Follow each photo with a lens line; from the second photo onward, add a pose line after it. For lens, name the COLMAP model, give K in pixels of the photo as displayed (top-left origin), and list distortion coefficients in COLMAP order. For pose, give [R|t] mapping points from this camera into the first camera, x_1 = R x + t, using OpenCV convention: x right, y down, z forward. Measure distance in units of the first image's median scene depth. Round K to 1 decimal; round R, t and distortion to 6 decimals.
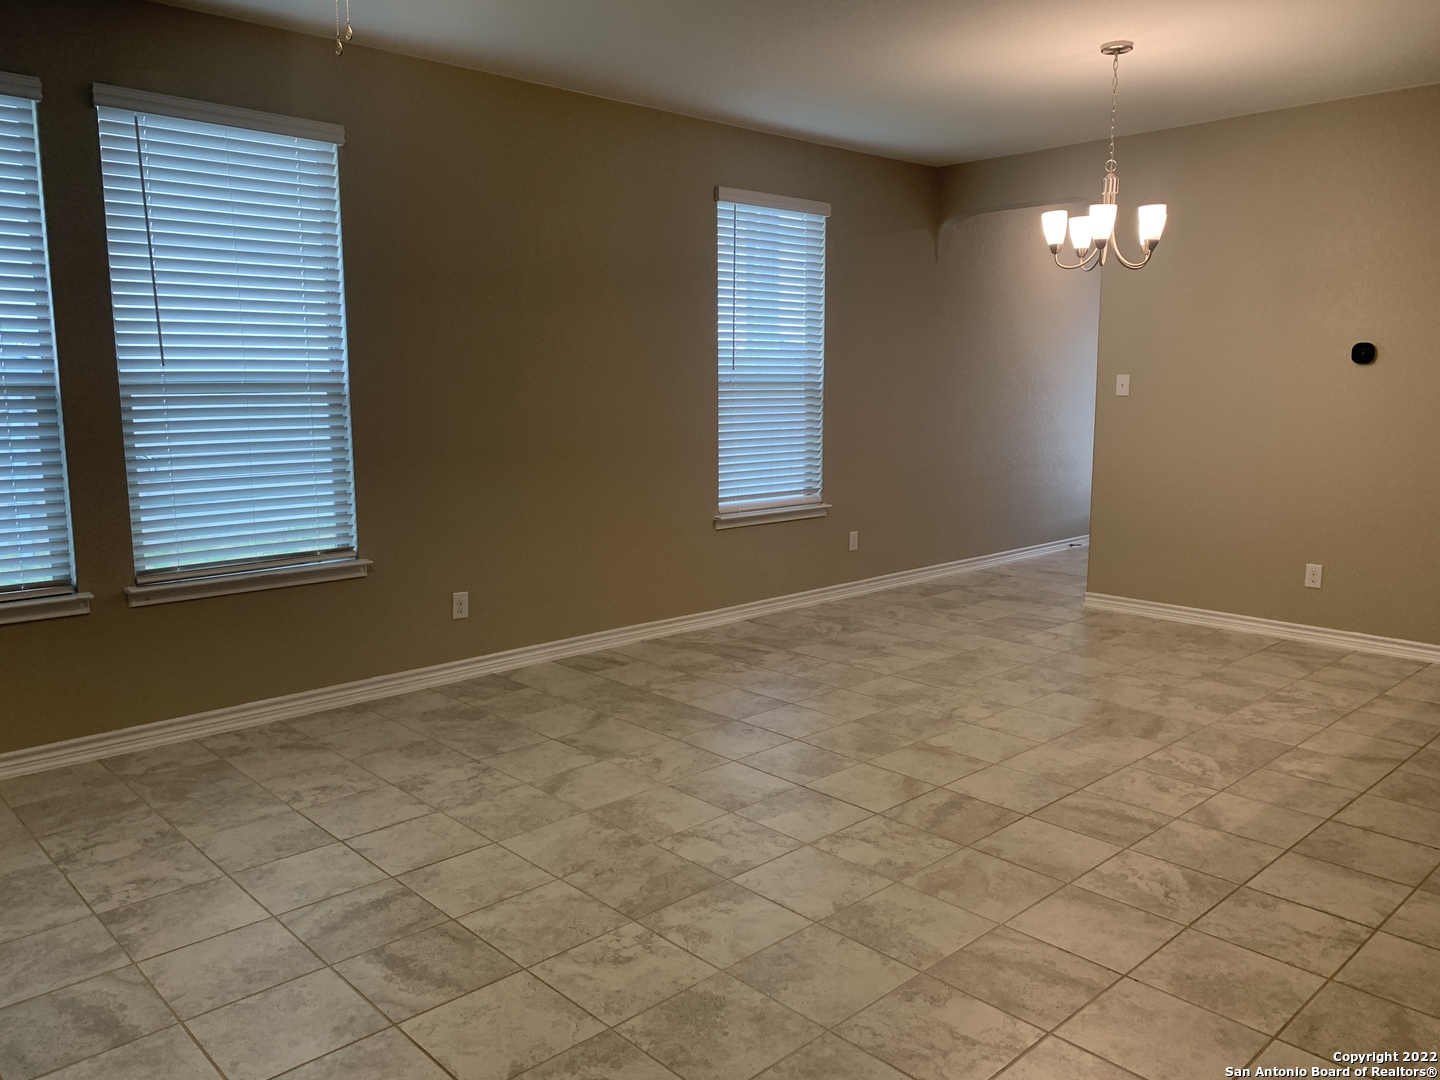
lens RADIAL K [[1095.3, 0, 720.0], [0, 1095.3, 540.0], [0, 0, 1]] dist [0.046881, -0.063805]
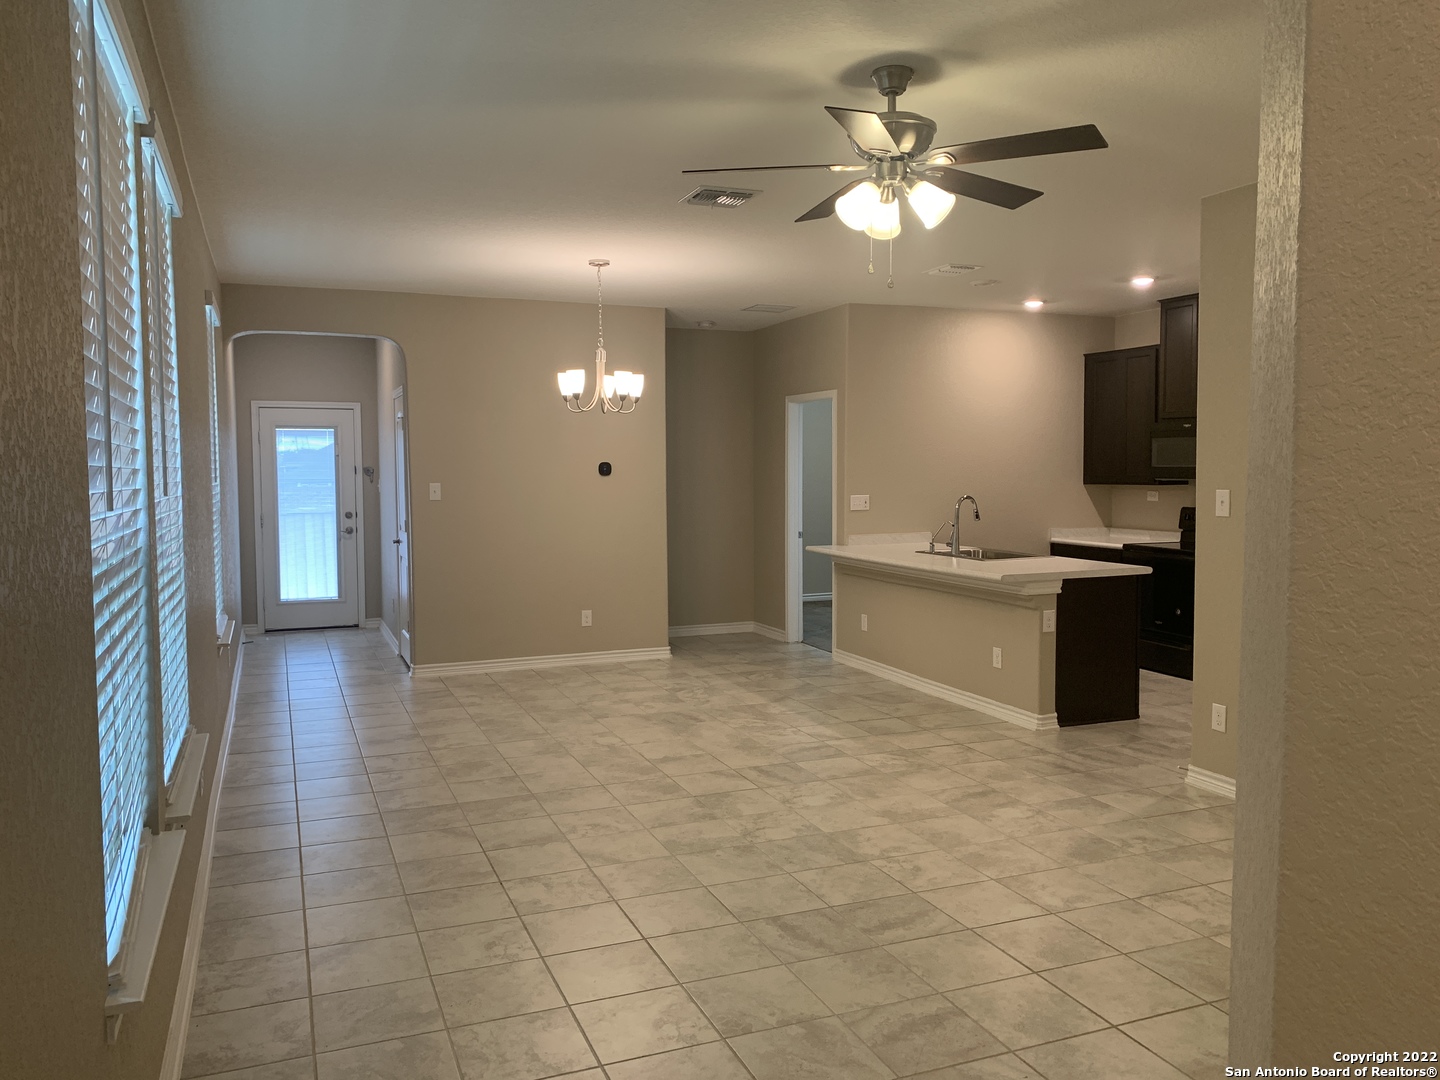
lens RADIAL K [[1092.1, 0, 720.6], [0, 1092.1, 533.7], [0, 0, 1]] dist [0.163577, -0.408206]
pose [[0.360984, -0.056748, 0.930844, -1.129777], [0.142246, 0.989818, 0.005180, -0.092507], [-0.921660, 0.130539, 0.365381, 0.438785]]
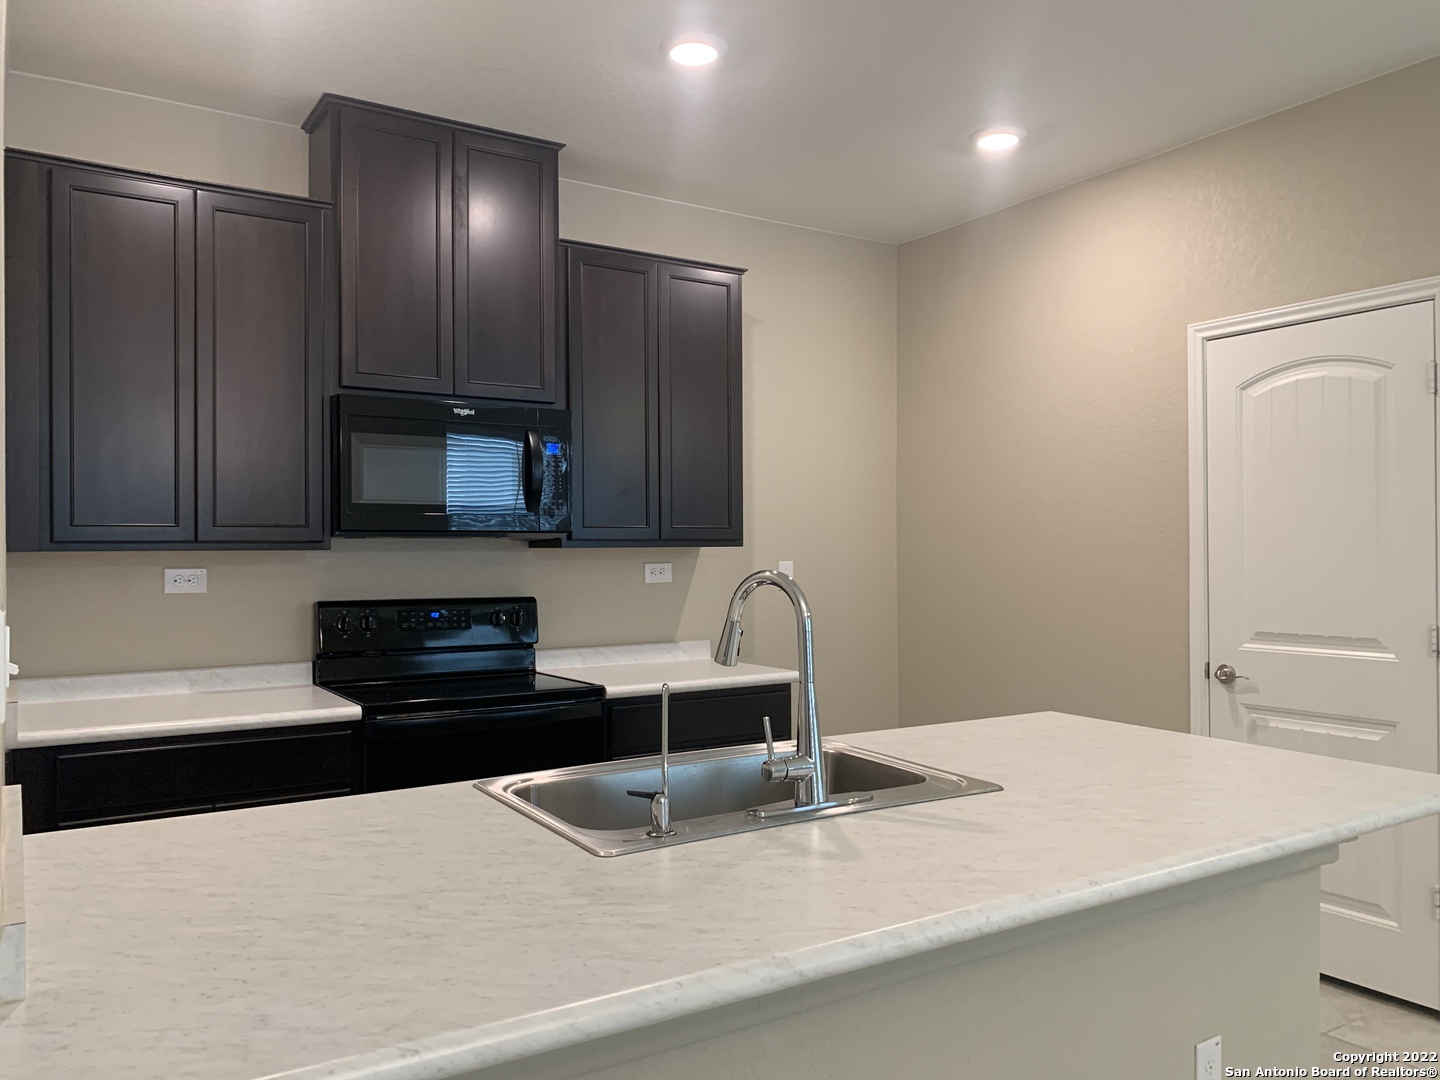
lens RADIAL K [[1096.1, 0, 734.9], [0, 1096.1, 547.3], [0, 0, 1]] dist [0.037235, -0.050423]
pose [[-0.984463, 0.004405, 0.175539, 0.773140], [0.030524, 0.988758, 0.146373, -0.172762], [-0.172921, 0.149457, -0.973530, 1.229025]]
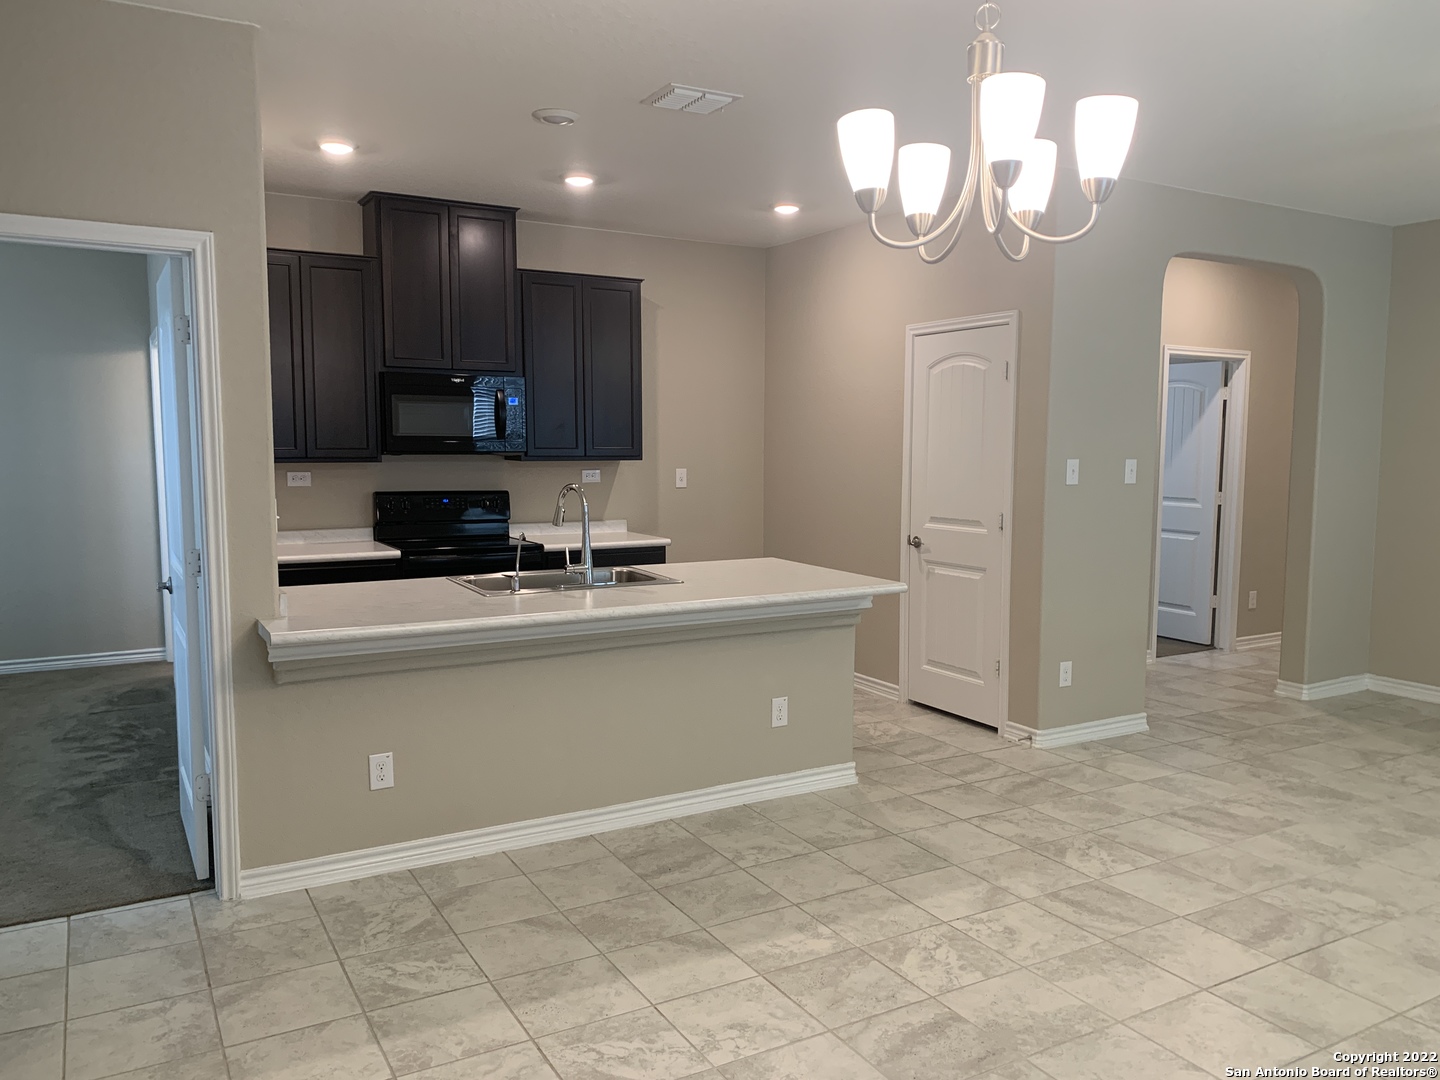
lens RADIAL K [[1096.1, 0, 734.9], [0, 1096.1, 547.3], [0, 0, 1]] dist [0.037235, -0.050423]
pose [[-0.974062, -0.025150, 0.224879, 0.419335], [0.030835, 0.969781, 0.242020, -0.293167], [-0.224170, 0.242676, -0.943852, 1.791236]]
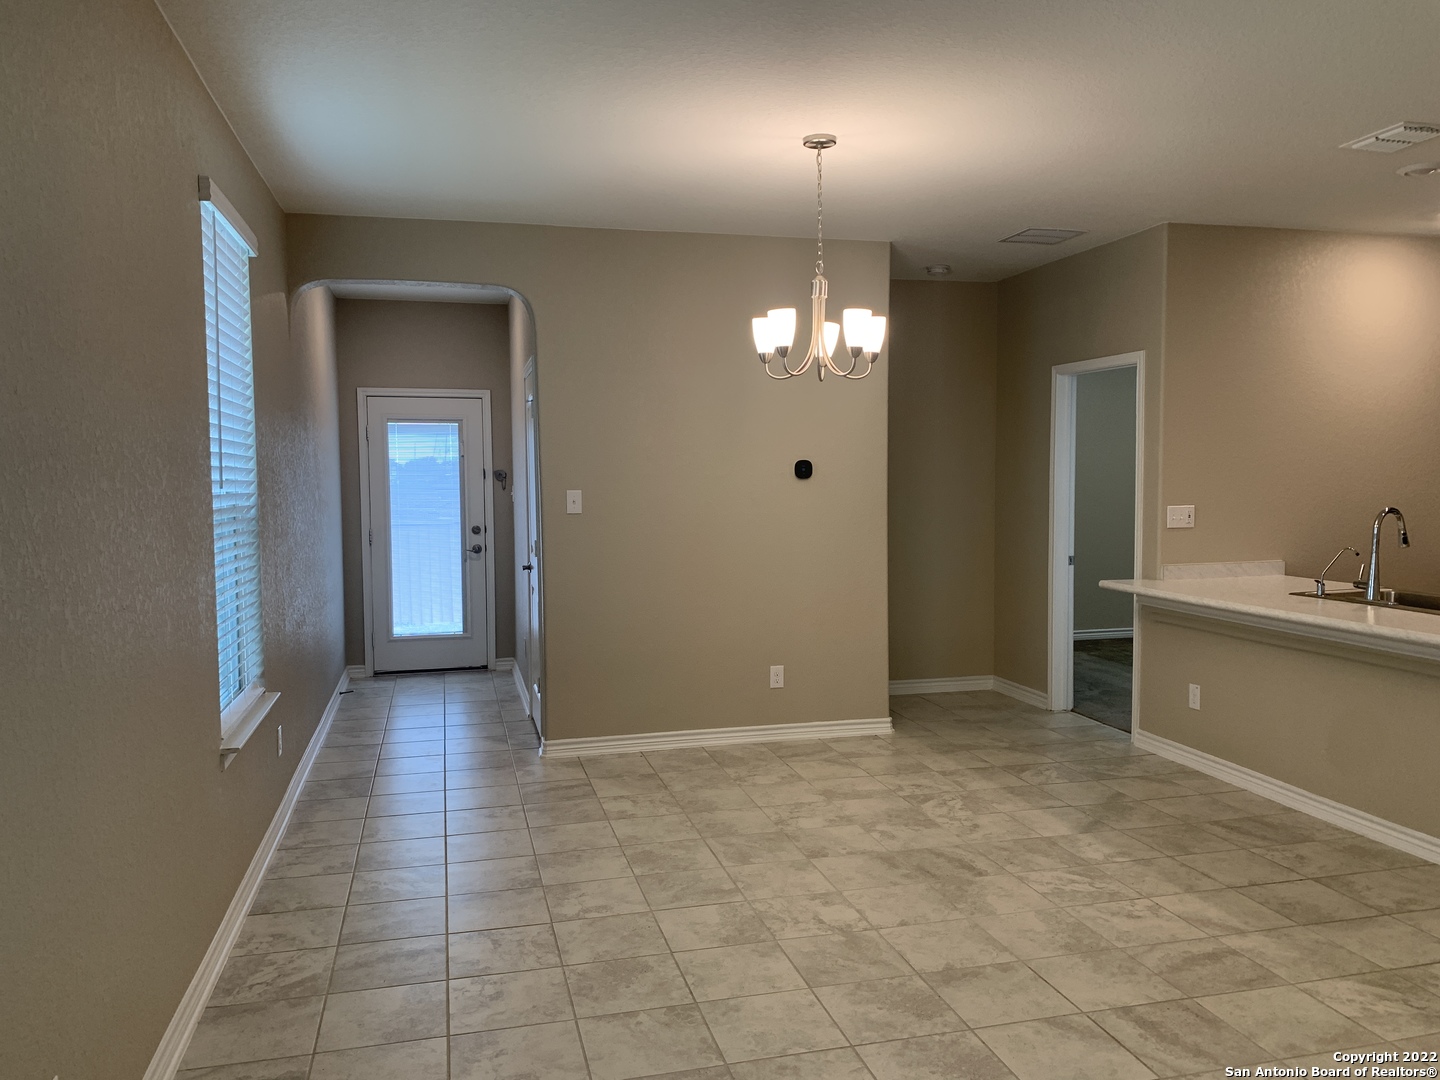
lens RADIAL K [[1100.6, 0, 724.8], [0, 1100.6, 544.7], [0, 0, 1]] dist [0.038258, -0.044072]
pose [[0.482083, -0.058008, 0.874203, -0.597409], [0.137245, 0.990487, -0.009960, -0.135773], [-0.865309, 0.124781, 0.485458, 0.786532]]
